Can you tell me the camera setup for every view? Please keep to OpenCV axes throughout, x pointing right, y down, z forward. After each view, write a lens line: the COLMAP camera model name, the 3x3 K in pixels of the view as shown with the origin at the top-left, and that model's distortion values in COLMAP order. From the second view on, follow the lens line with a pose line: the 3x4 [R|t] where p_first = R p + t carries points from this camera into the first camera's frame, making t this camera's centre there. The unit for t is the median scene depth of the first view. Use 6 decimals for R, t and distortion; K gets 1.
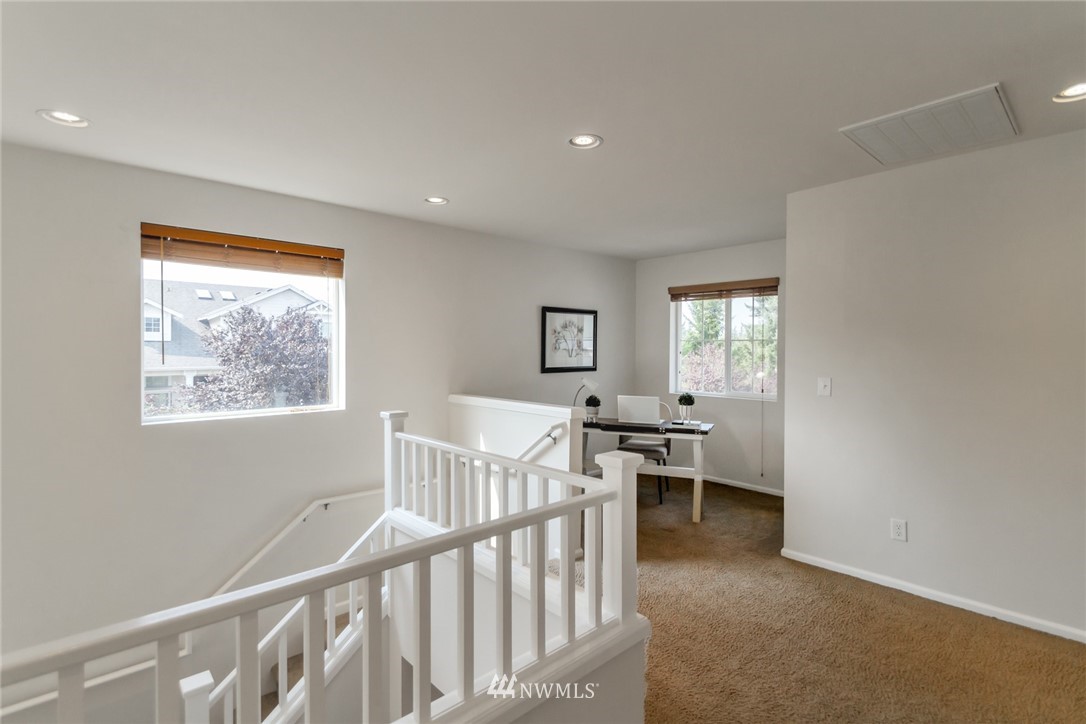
lens RADIAL K [[510.4, 0, 544.1], [0, 510.4, 358.8], [0, 0, 1]] dist [-0.003327, -0.000877]
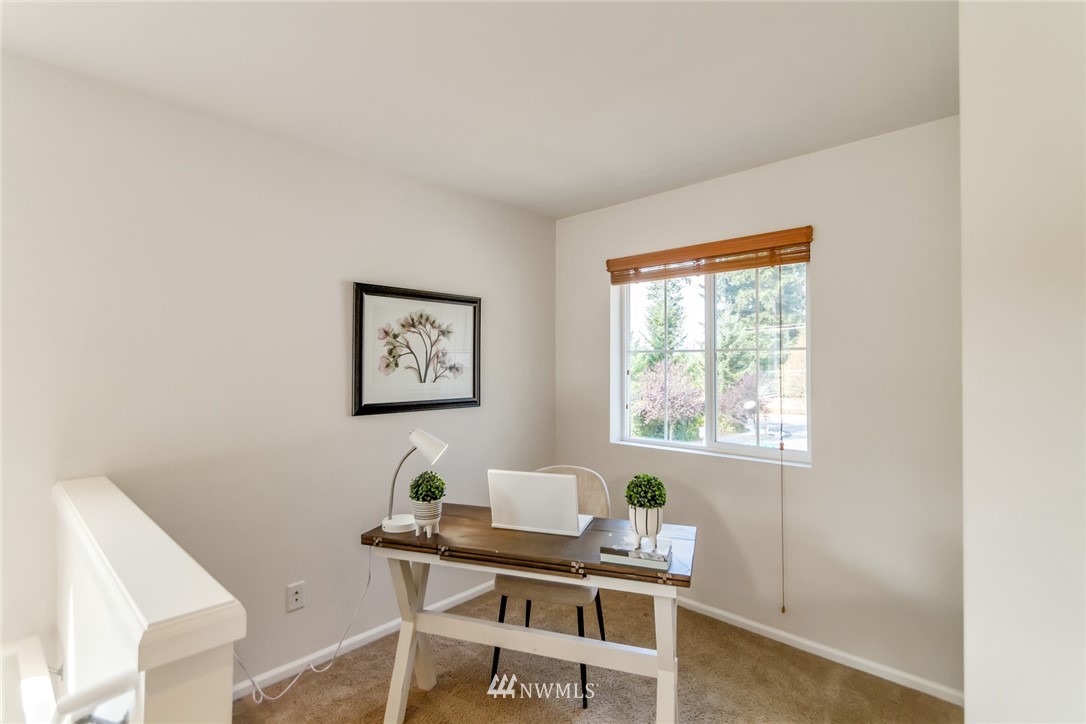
lens RADIAL K [[510.4, 0, 542.0], [0, 510.4, 363.3], [0, 0, 1]] dist [-0.003327, -0.000877]
pose [[0.996930, -0.003136, 0.078231, 0.128837], [0.005052, 0.999692, -0.024311, -0.009364], [-0.078131, 0.024632, 0.996639, 0.447085]]
